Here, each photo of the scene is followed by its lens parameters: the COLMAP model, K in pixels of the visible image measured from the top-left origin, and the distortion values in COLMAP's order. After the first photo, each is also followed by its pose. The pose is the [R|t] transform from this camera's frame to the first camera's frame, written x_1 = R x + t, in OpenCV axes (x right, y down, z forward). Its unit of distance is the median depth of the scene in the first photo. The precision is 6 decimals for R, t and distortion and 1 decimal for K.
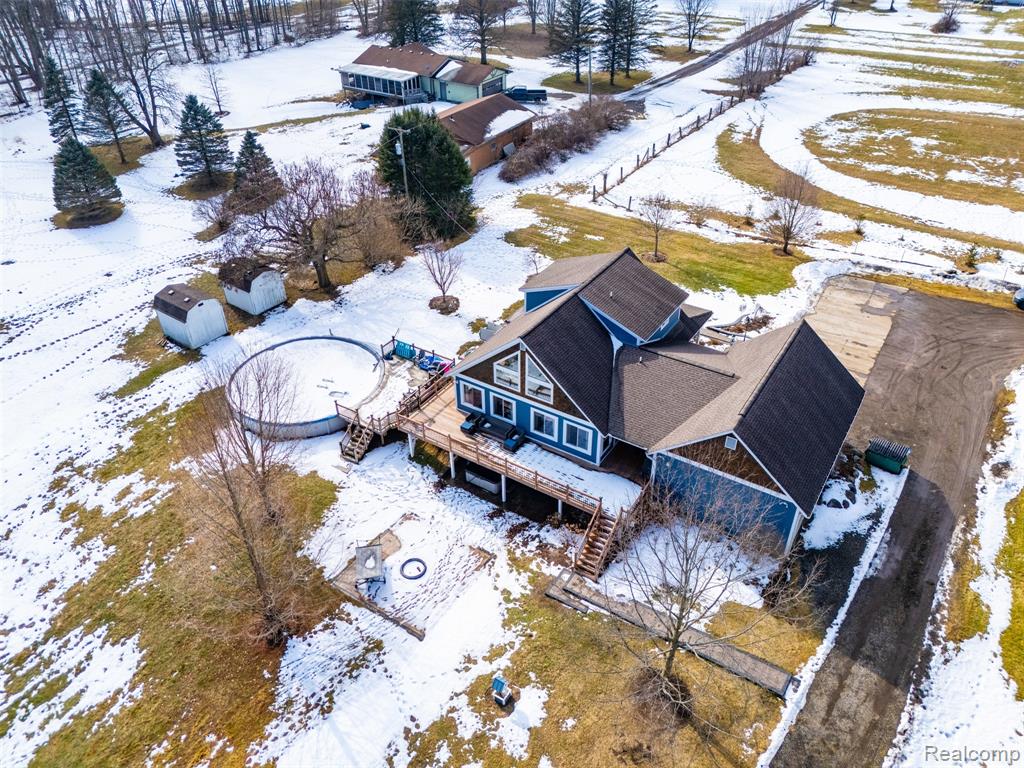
lens RADIAL K [[747.2, 0, 513.8], [0, 747.2, 385.9], [0, 0, 1]] dist [0.091954, -0.097980]
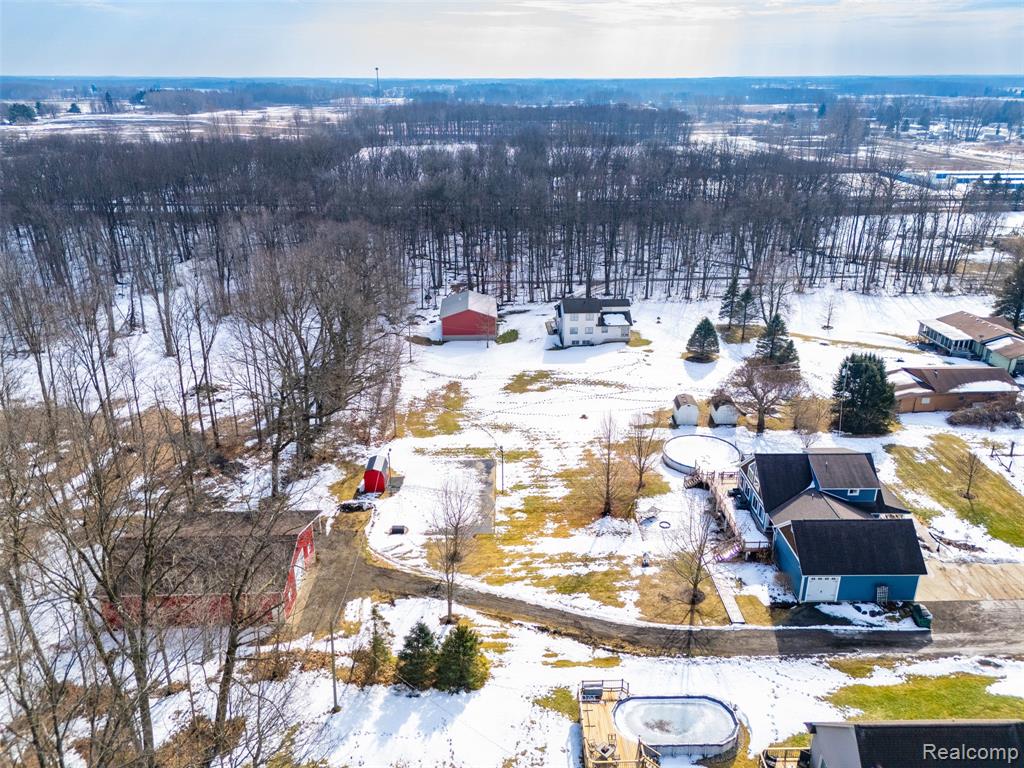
lens RADIAL K [[747.2, 0, 513.8], [0, 747.2, 385.9], [0, 0, 1]] dist [0.091954, -0.097980]
pose [[0.559216, 0.320645, -0.764503, 1.070537], [-0.486215, 0.873772, 0.010819, 0.066882], [0.671470, 0.365663, 0.644530, -0.805540]]
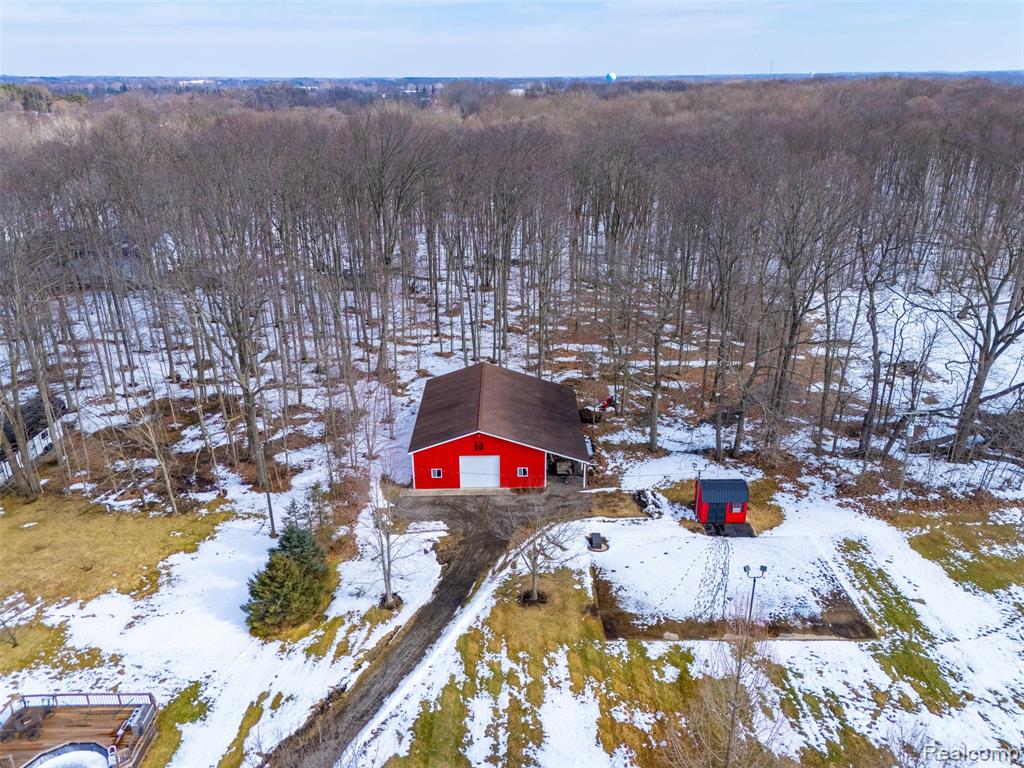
lens RADIAL K [[747.2, 0, 513.8], [0, 747.2, 385.9], [0, 0, 1]] dist [0.091954, -0.097980]
pose [[-0.833205, 0.221841, -0.506514, 0.257529], [-0.311983, 0.567687, 0.761838, -0.599741], [0.456549, 0.792791, -0.403789, 0.681584]]
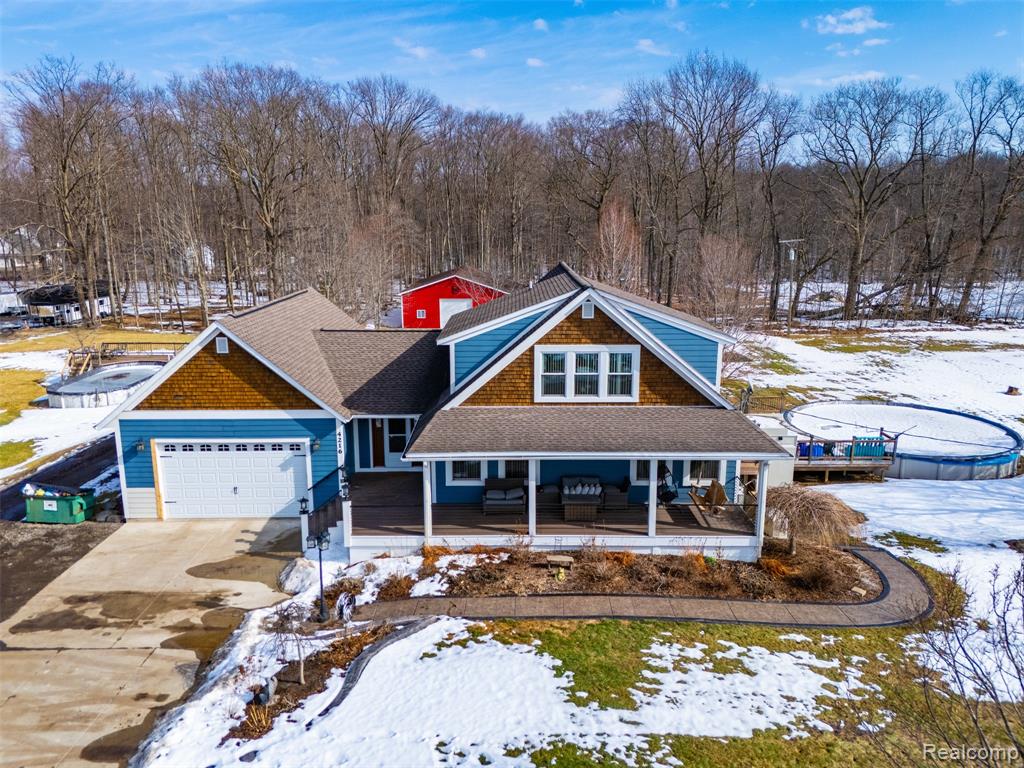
lens RADIAL K [[747.2, 0, 513.8], [0, 747.2, 385.9], [0, 0, 1]] dist [0.091954, -0.097980]
pose [[-0.837560, 0.132195, -0.530111, 0.486577], [-0.309527, 0.684735, 0.659796, -0.474338], [0.450208, 0.716702, -0.532589, 1.386798]]
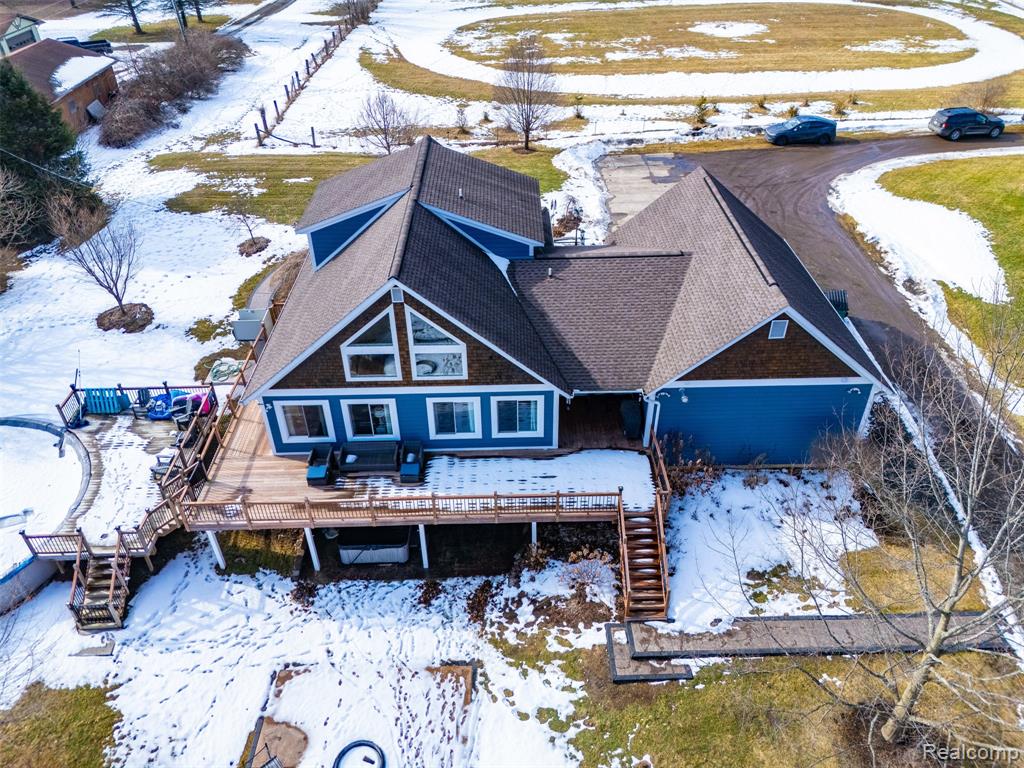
lens RADIAL K [[747.2, 0, 513.8], [0, 747.2, 385.9], [0, 0, 1]] dist [0.091954, -0.097980]
pose [[0.830344, -0.328918, 0.449824, -0.172356], [0.328265, 0.941009, 0.082126, -0.005865], [-0.450301, 0.079469, 0.889333, 0.424129]]
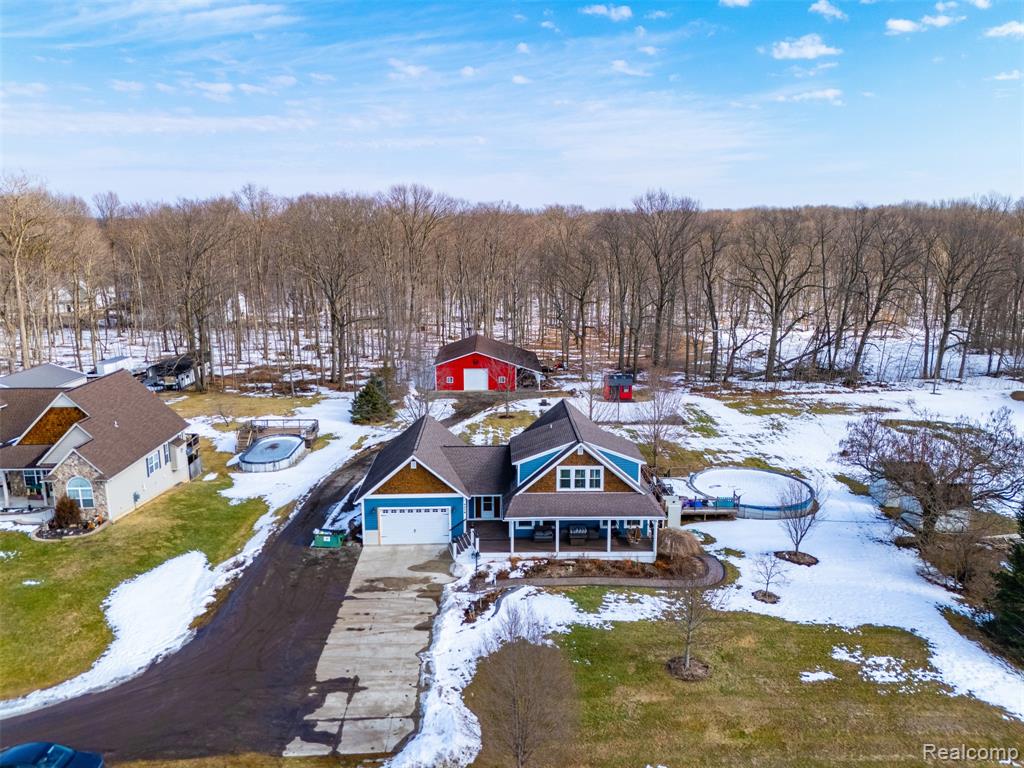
lens RADIAL K [[747.2, 0, 513.8], [0, 747.2, 385.9], [0, 0, 1]] dist [0.091954, -0.097980]
pose [[-0.823839, 0.131844, -0.551278, 0.876605], [-0.322981, 0.690049, 0.647700, -0.975554], [0.465804, 0.711653, -0.525906, 1.588552]]
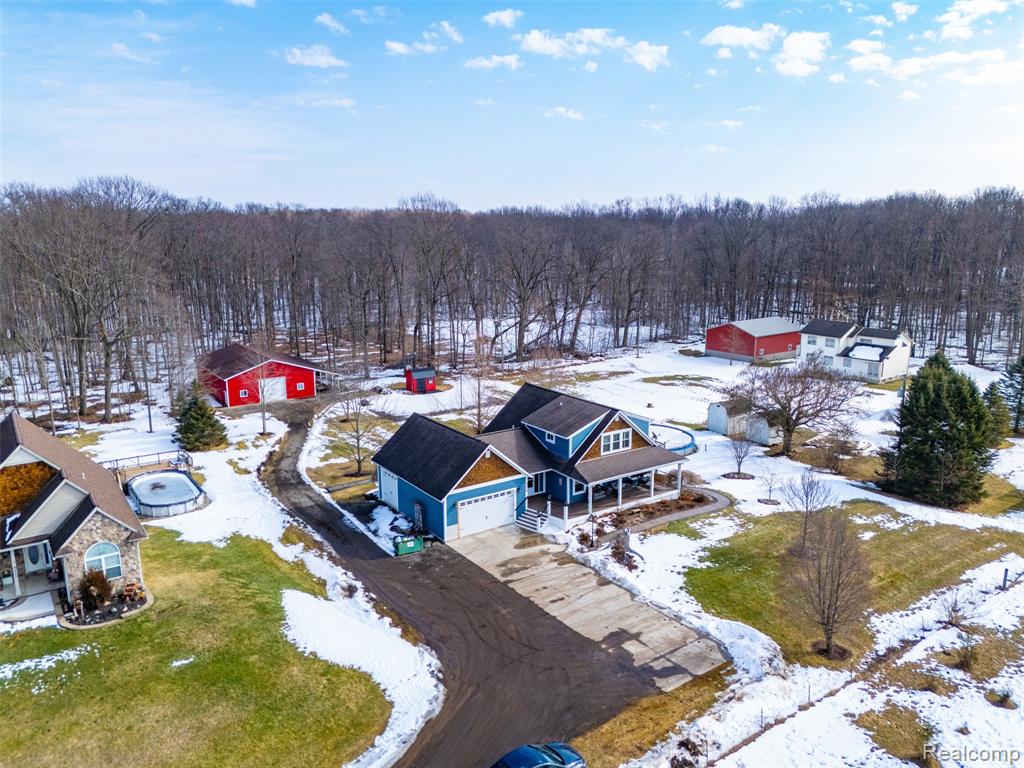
lens RADIAL K [[747.2, 0, 513.8], [0, 747.2, 385.9], [0, 0, 1]] dist [0.091954, -0.097980]
pose [[-0.378751, 0.207664, -0.901900, 1.449760], [-0.535229, 0.745864, 0.396505, -0.667529], [0.755035, 0.632900, -0.171349, 1.151878]]
